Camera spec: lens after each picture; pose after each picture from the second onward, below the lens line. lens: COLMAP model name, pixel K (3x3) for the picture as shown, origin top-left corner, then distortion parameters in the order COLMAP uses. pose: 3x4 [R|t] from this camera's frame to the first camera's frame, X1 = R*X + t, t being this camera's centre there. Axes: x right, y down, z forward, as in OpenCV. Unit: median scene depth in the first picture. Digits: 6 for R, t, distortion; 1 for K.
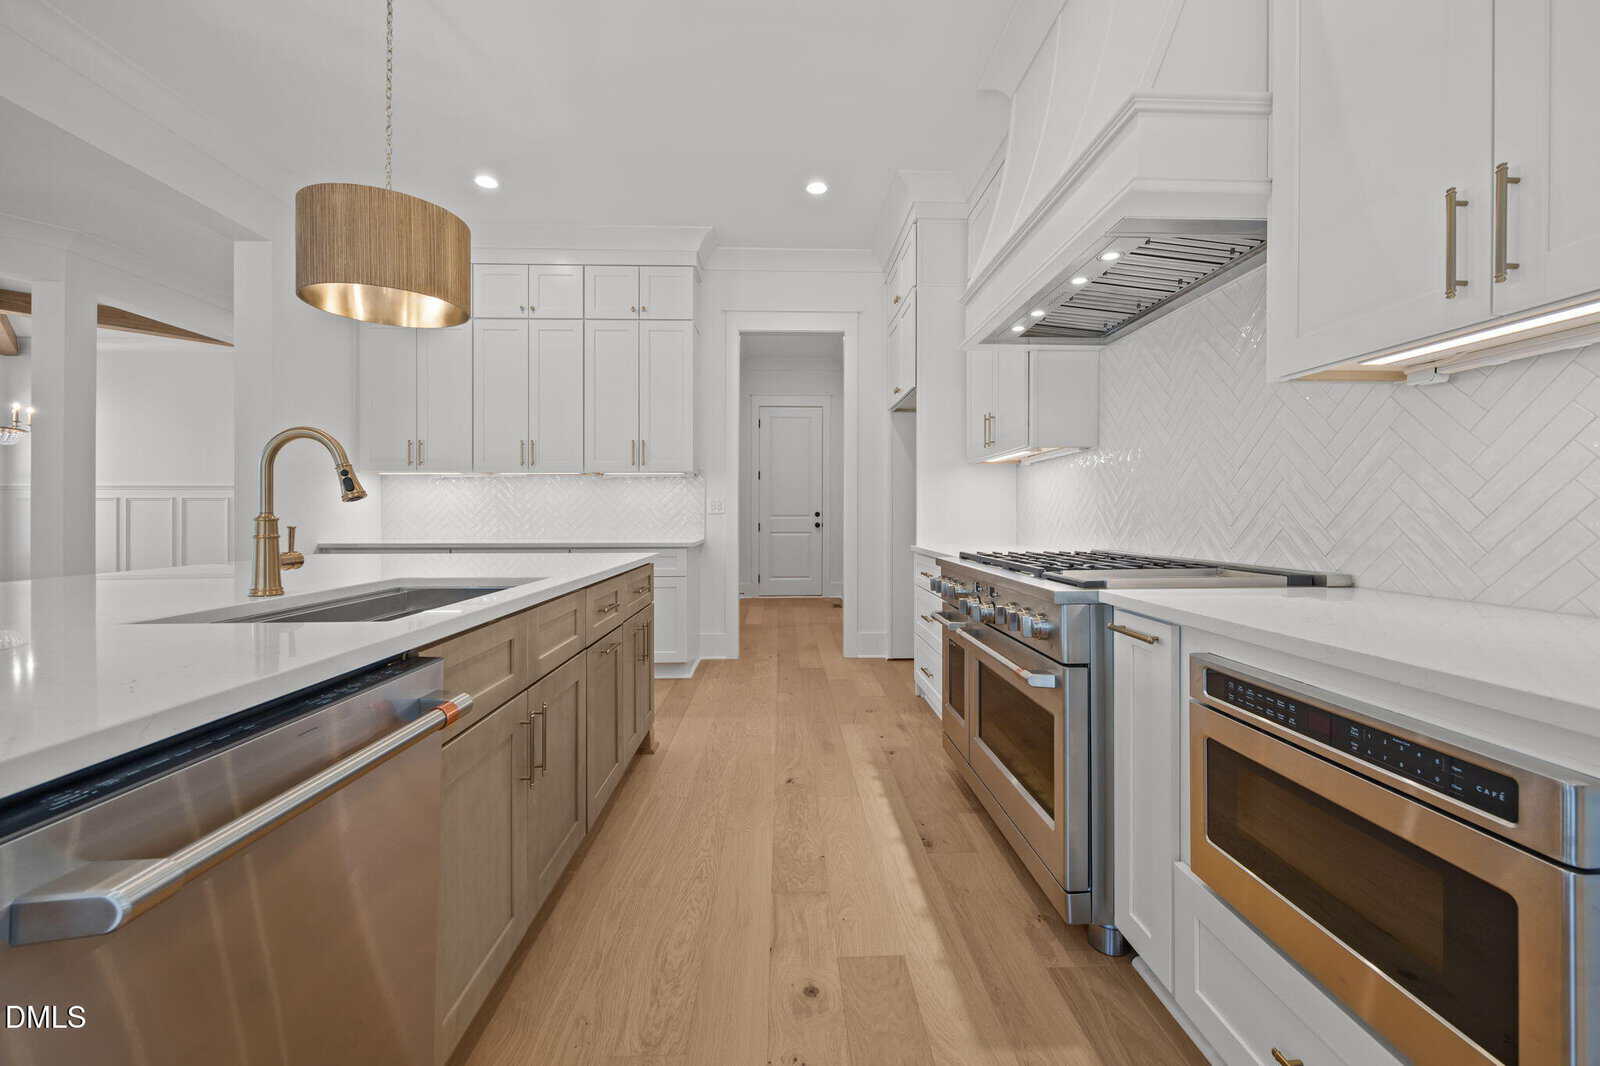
lens RADIAL K [[638.8, 0, 799.4], [0, 638.8, 527.0], [0, 0, 1]] dist [-0.002997, -0.000079]
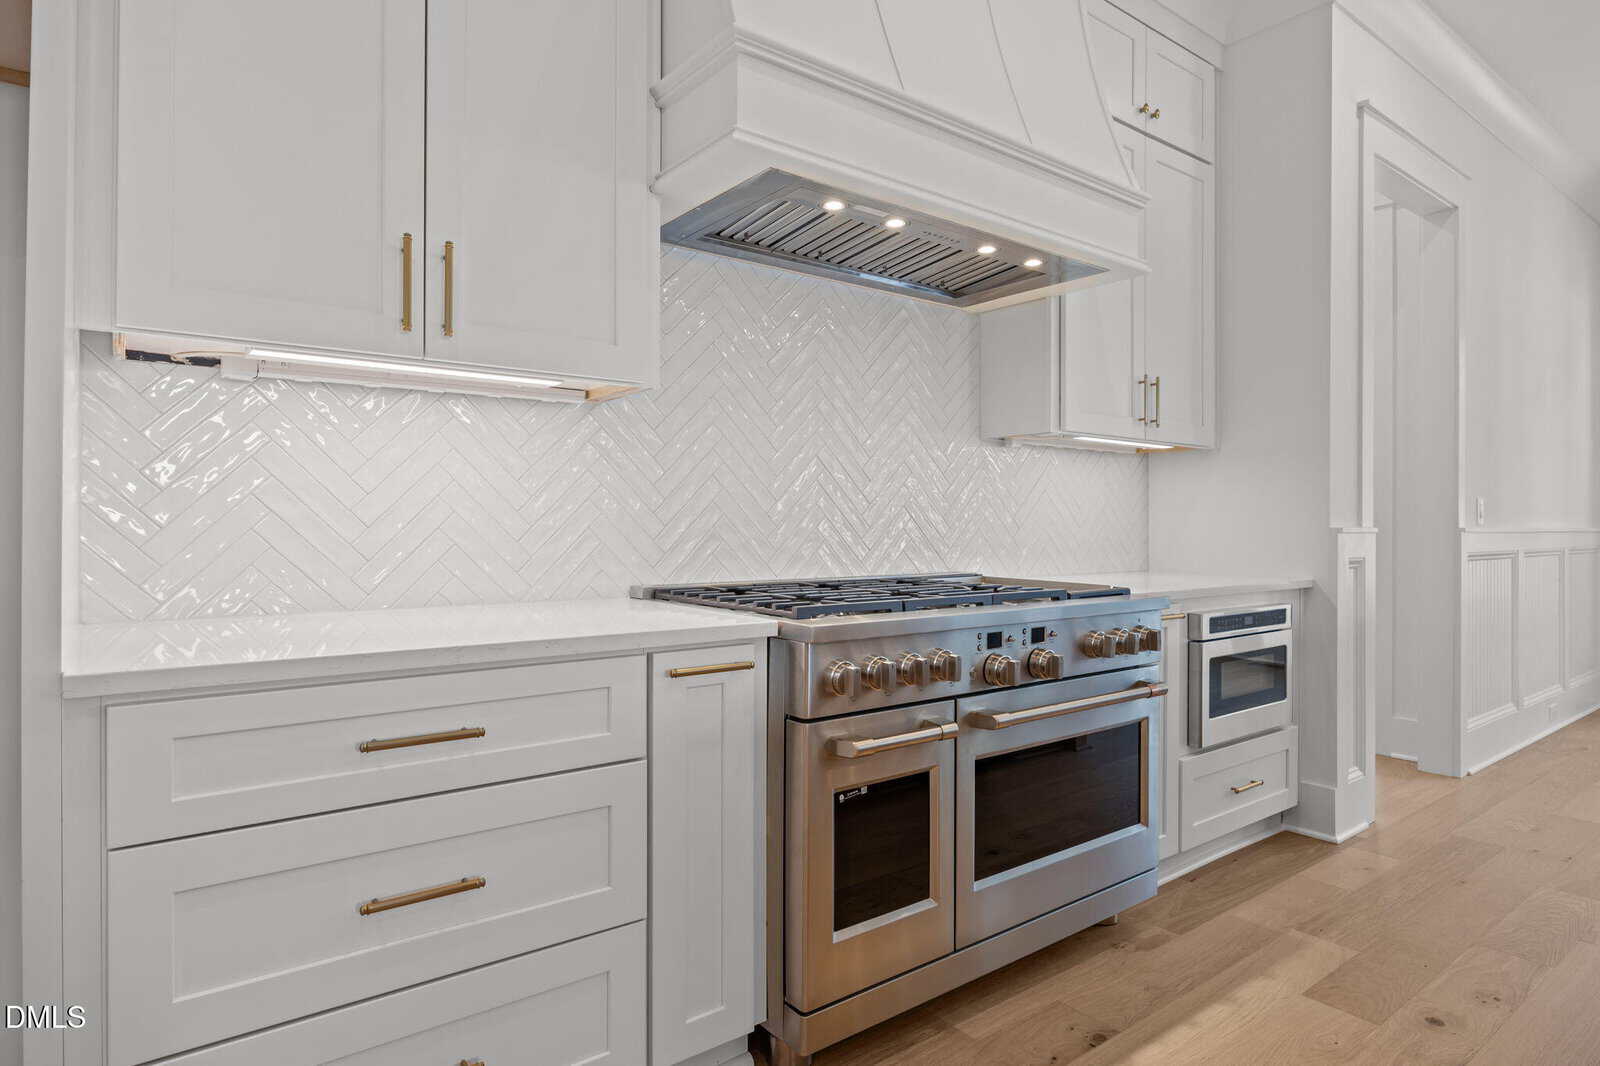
lens RADIAL K [[877.3, 0, 807.1], [0, 877.3, 529.8], [0, 0, 1]] dist [-0.011003, -0.001914]
pose [[-0.587092, -0.001422, 0.809519, -0.443359], [-0.000113, 0.999999, 0.001675, -0.019633], [-0.809520, 0.000892, -0.587091, 2.314580]]
